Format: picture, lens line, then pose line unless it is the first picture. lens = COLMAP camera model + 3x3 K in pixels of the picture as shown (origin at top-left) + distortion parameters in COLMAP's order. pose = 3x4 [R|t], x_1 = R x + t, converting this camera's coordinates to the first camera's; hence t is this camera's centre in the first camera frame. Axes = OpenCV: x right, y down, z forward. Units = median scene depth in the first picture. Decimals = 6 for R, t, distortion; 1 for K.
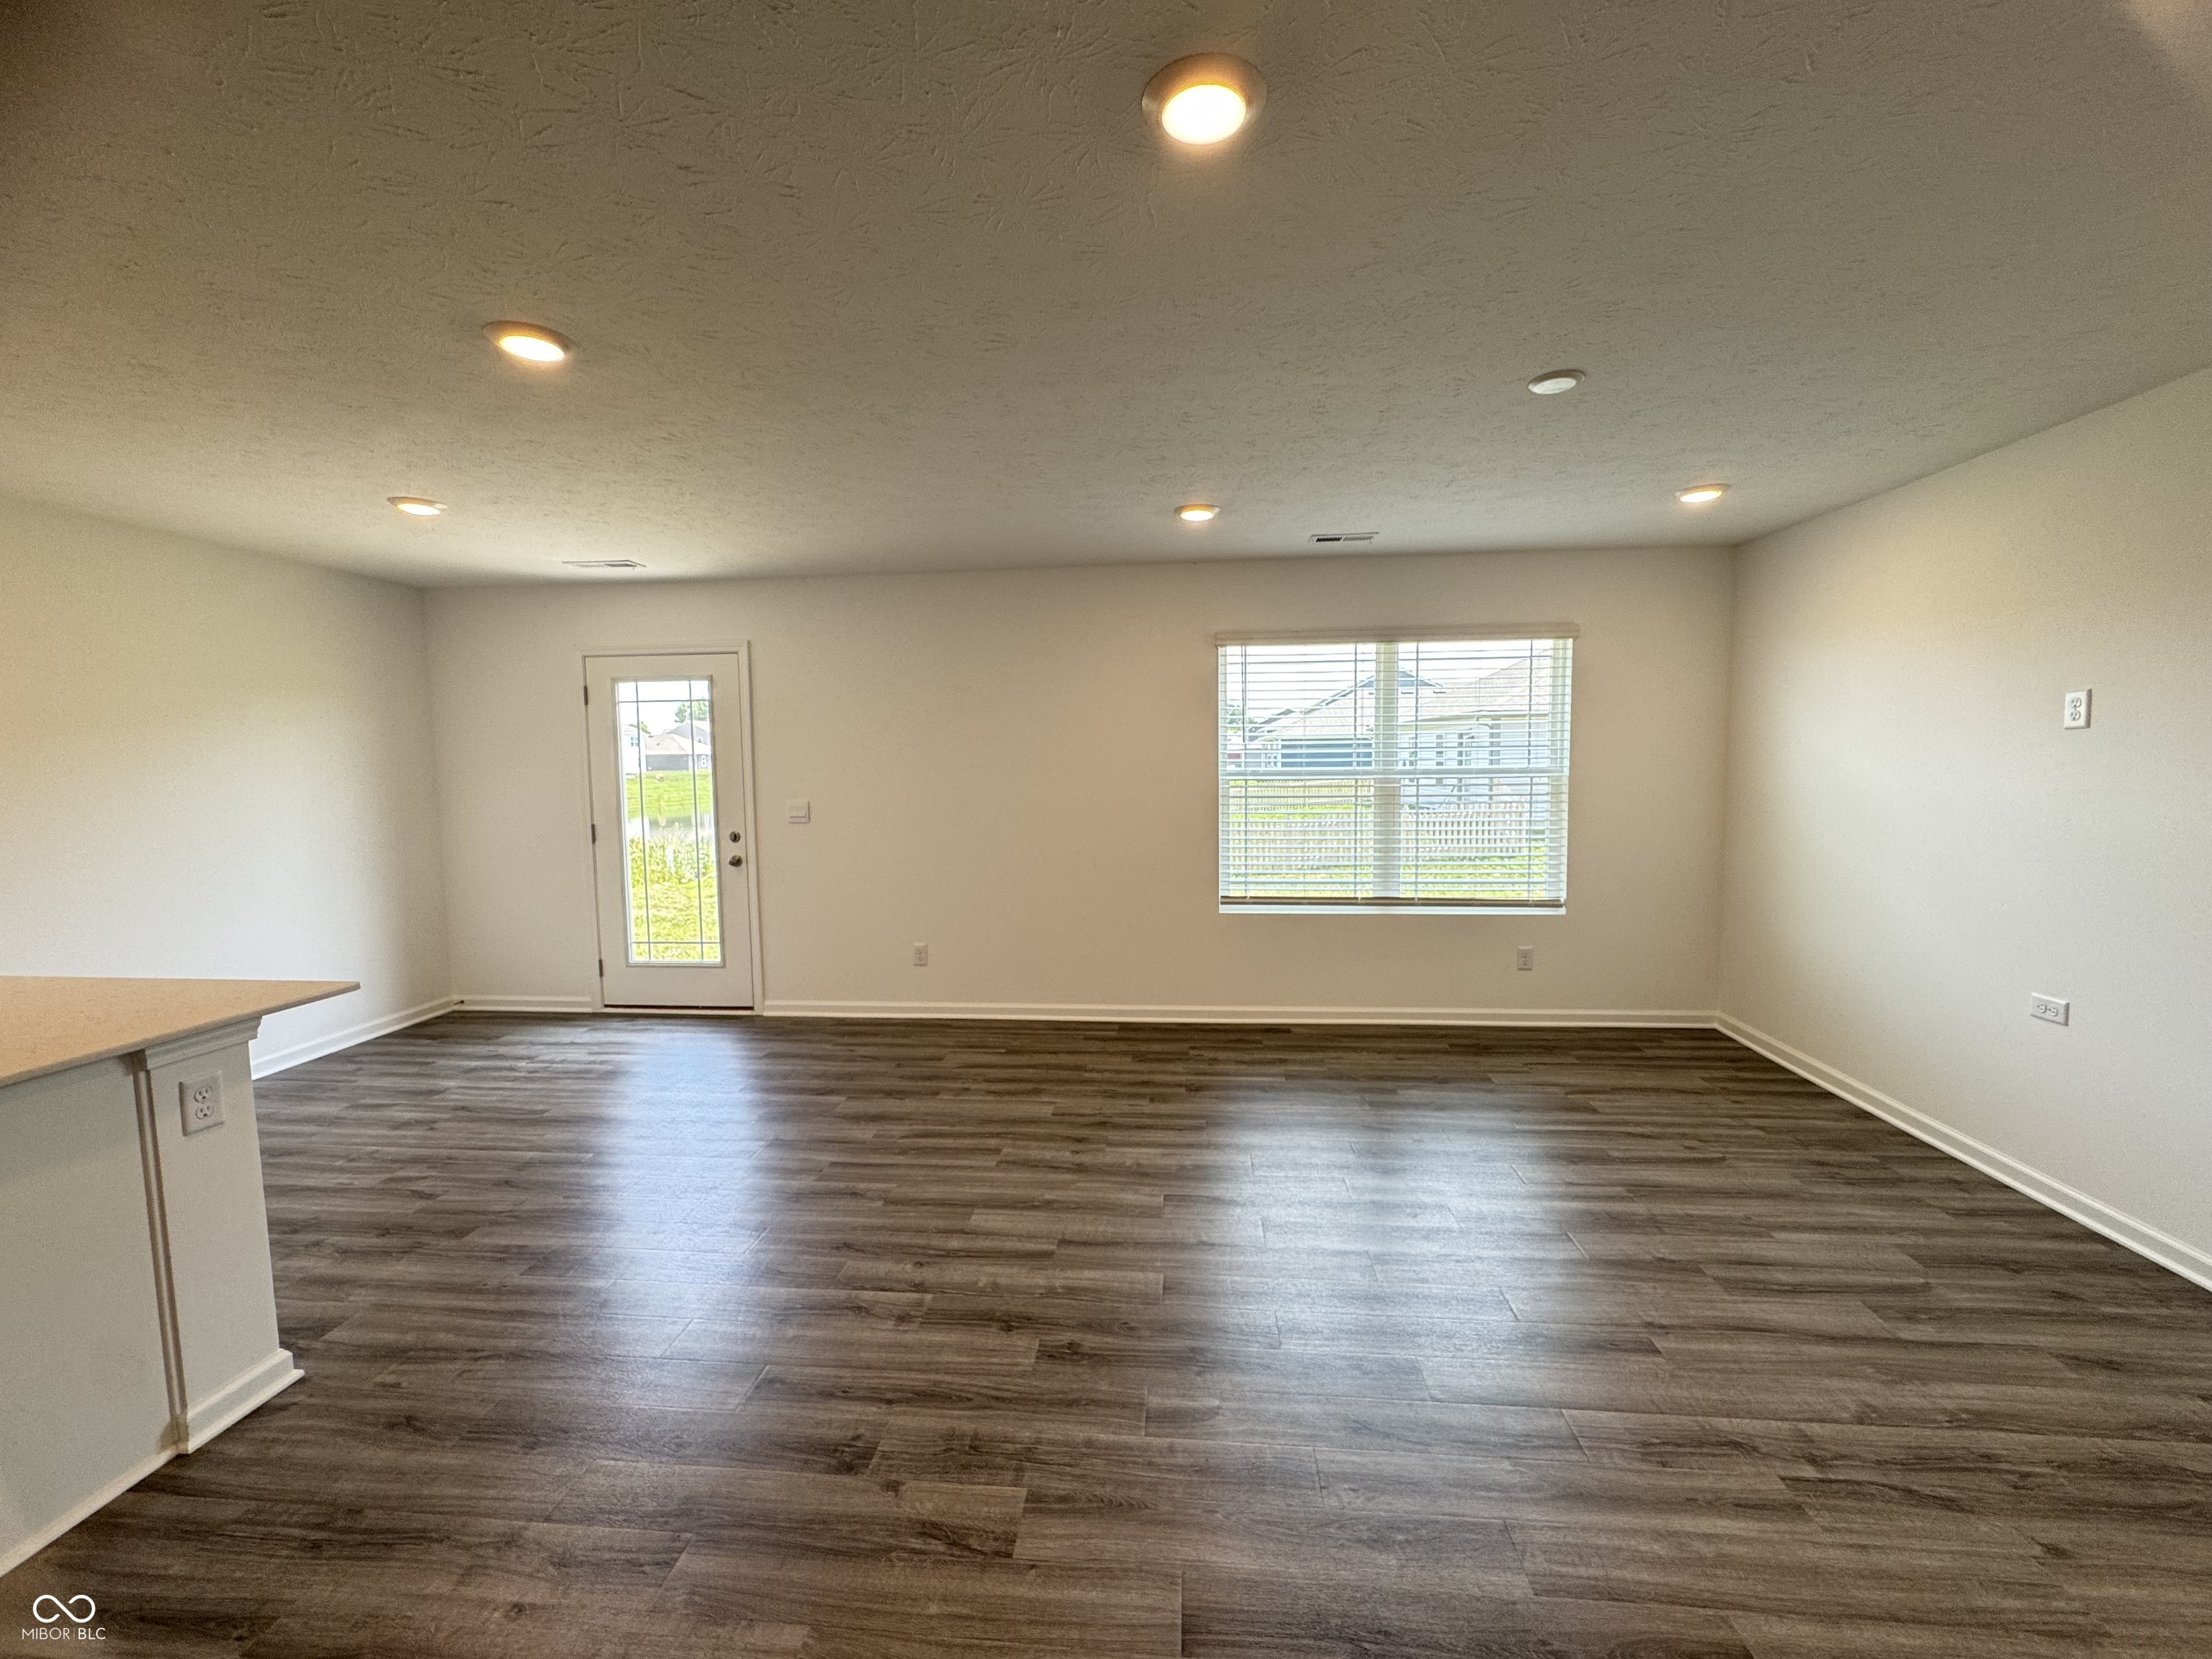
lens RADIAL K [[880.8, 0, 1110.3], [0, 880.8, 831.0], [0, 0, 1]] dist [-0.001019, 0.000238]
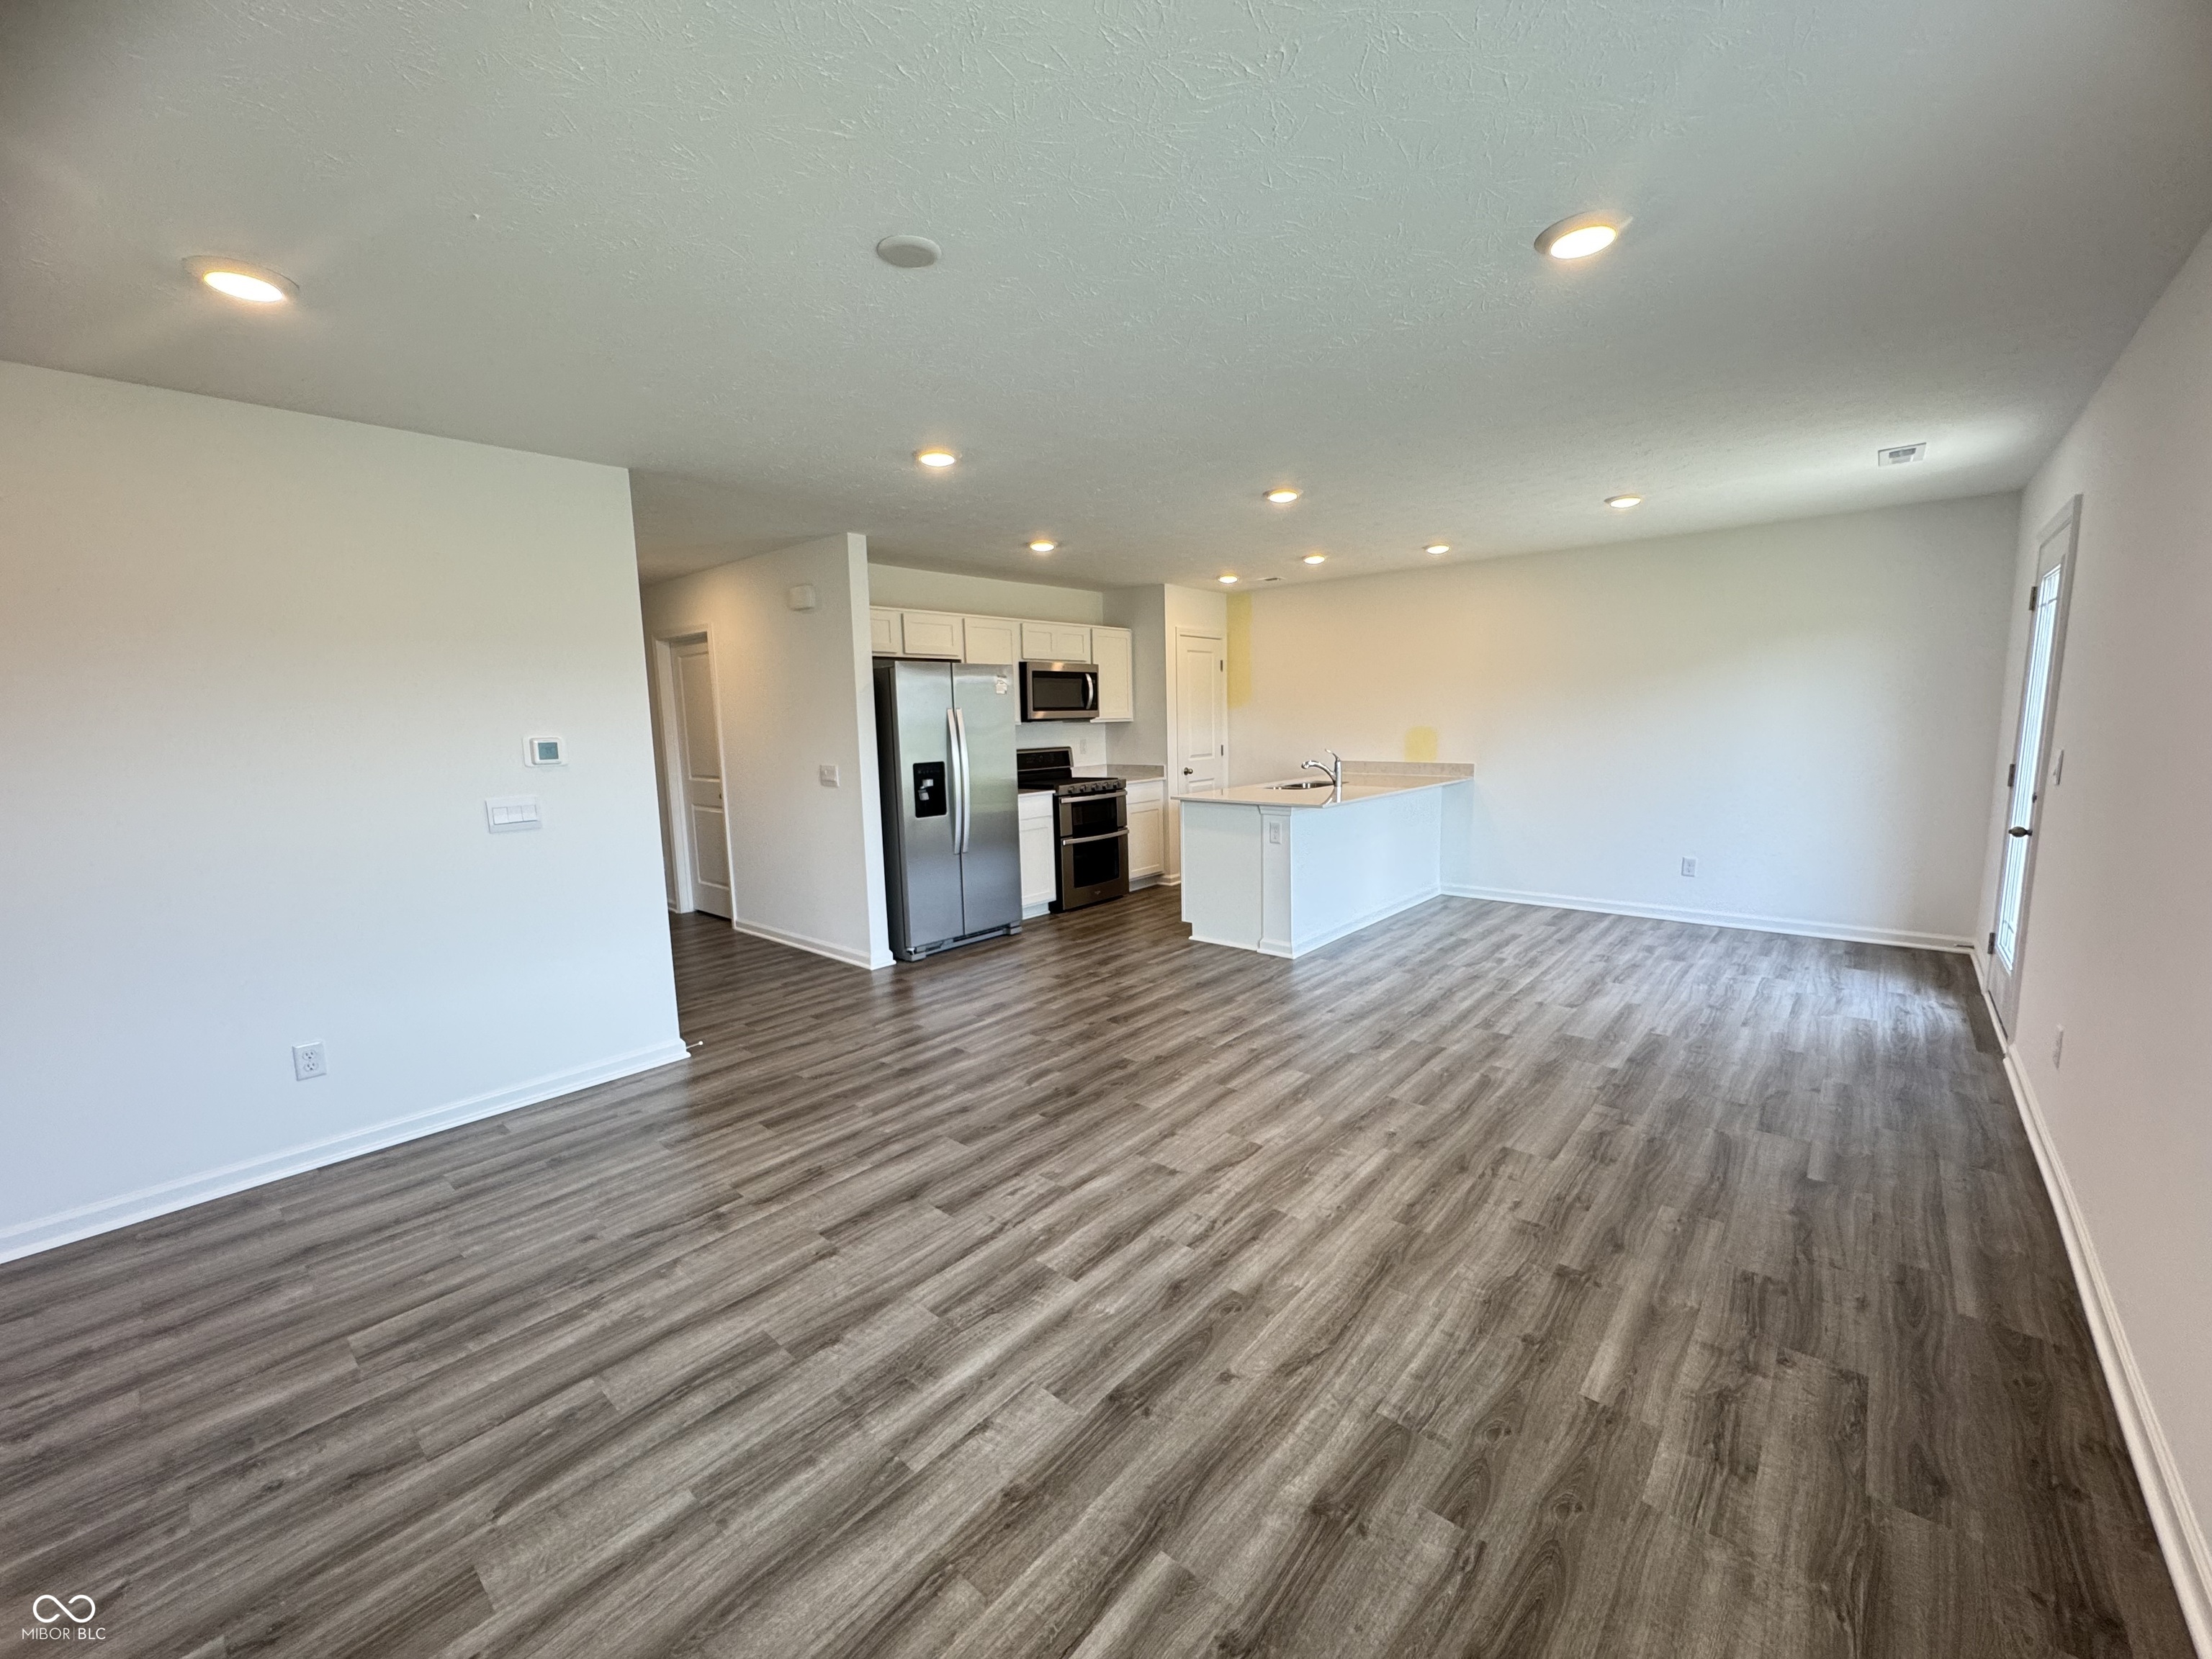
lens RADIAL K [[880.8, 0, 1110.3], [0, 880.8, 831.0], [0, 0, 1]] dist [-0.001019, 0.000238]
pose [[-0.583563, 0.132387, -0.801204, 0.991165], [-0.035918, 0.981449, 0.188331, -0.129061], [0.811273, 0.138680, -0.567982, 1.489794]]
